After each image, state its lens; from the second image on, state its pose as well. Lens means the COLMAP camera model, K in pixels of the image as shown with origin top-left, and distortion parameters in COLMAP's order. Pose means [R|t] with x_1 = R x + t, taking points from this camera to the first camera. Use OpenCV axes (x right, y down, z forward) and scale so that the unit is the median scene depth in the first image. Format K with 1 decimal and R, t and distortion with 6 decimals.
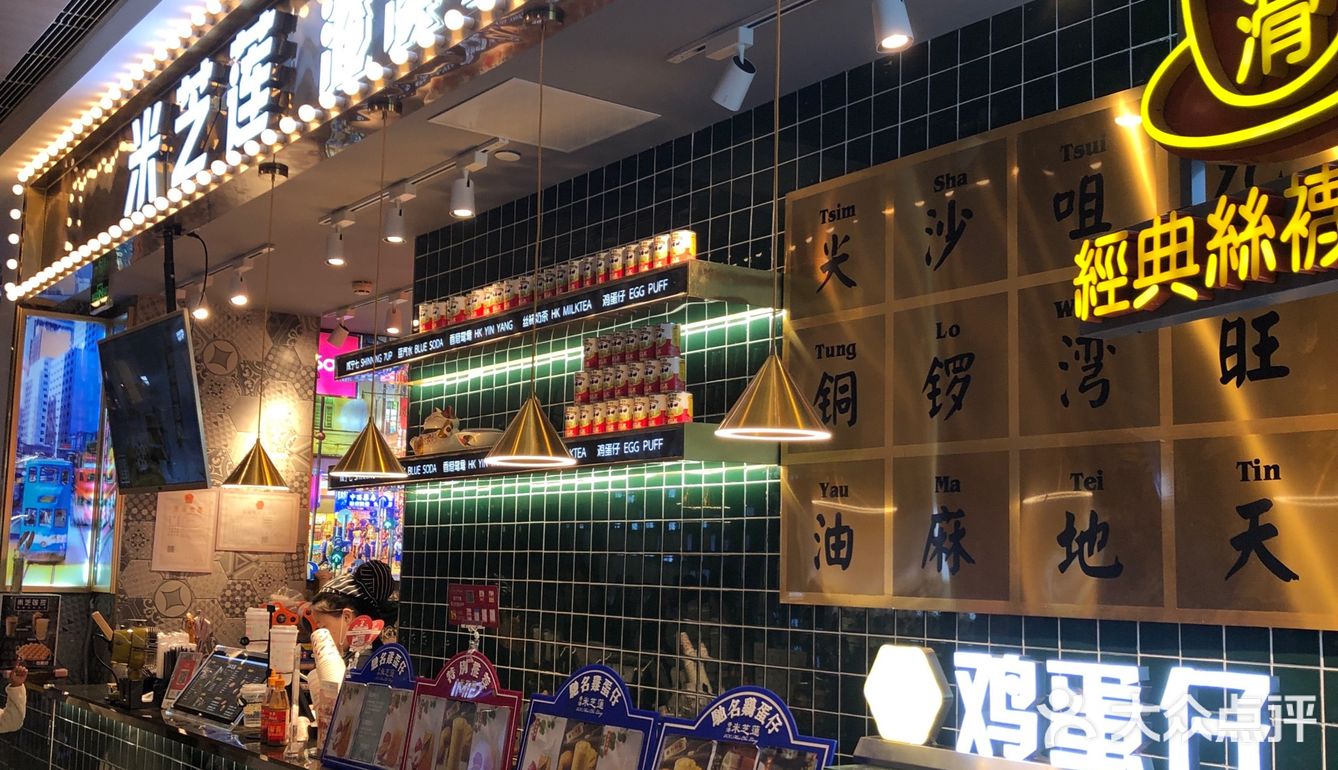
lens RADIAL K [[1465.3, 0, 669.0], [0, 1465.3, 361.9], [0, 0, 1]] dist [0.166048, -0.596479]
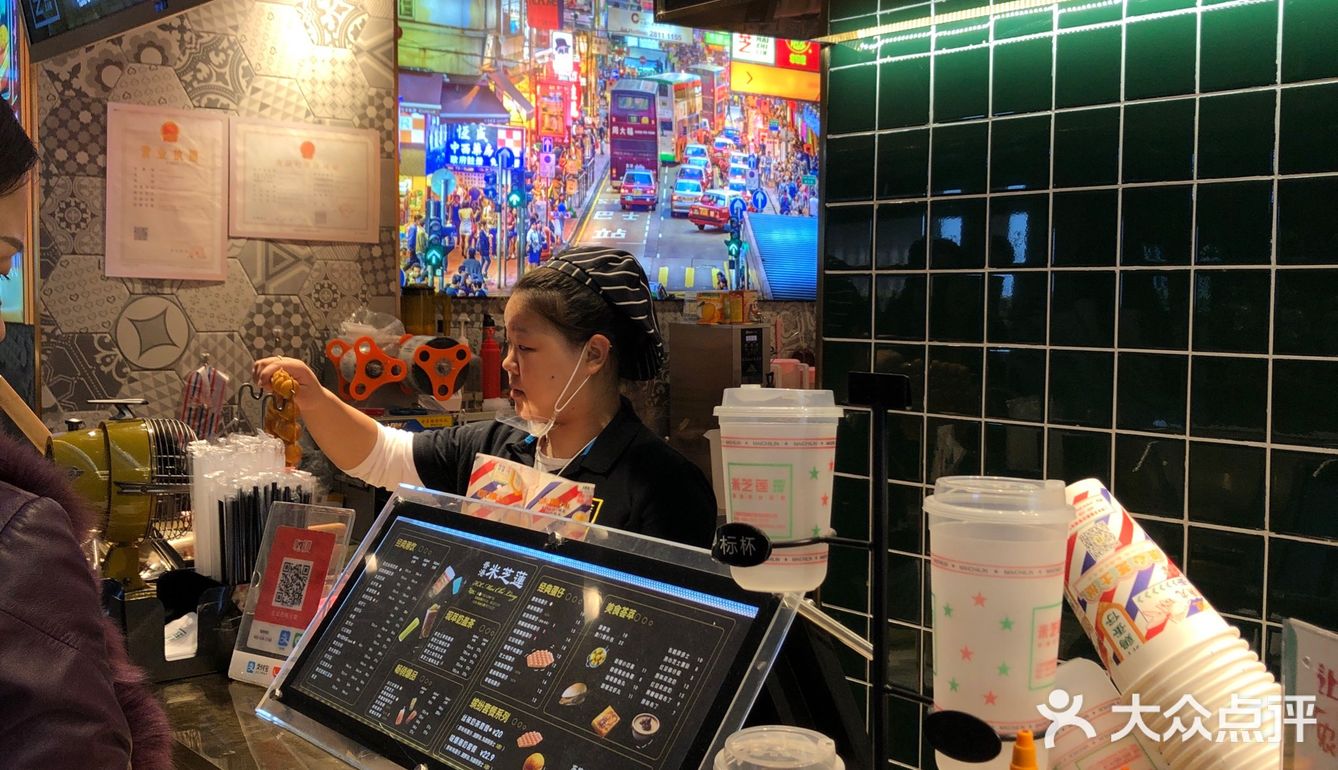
lens RADIAL K [[1465.3, 0, 669.0], [0, 1465.3, 361.9], [0, 0, 1]] dist [0.166048, -0.596479]
pose [[0.998137, -0.014440, 0.059273, -0.184940], [0.003154, 0.982496, 0.186256, 0.074627], [-0.060925, -0.185722, 0.980712, 0.482577]]
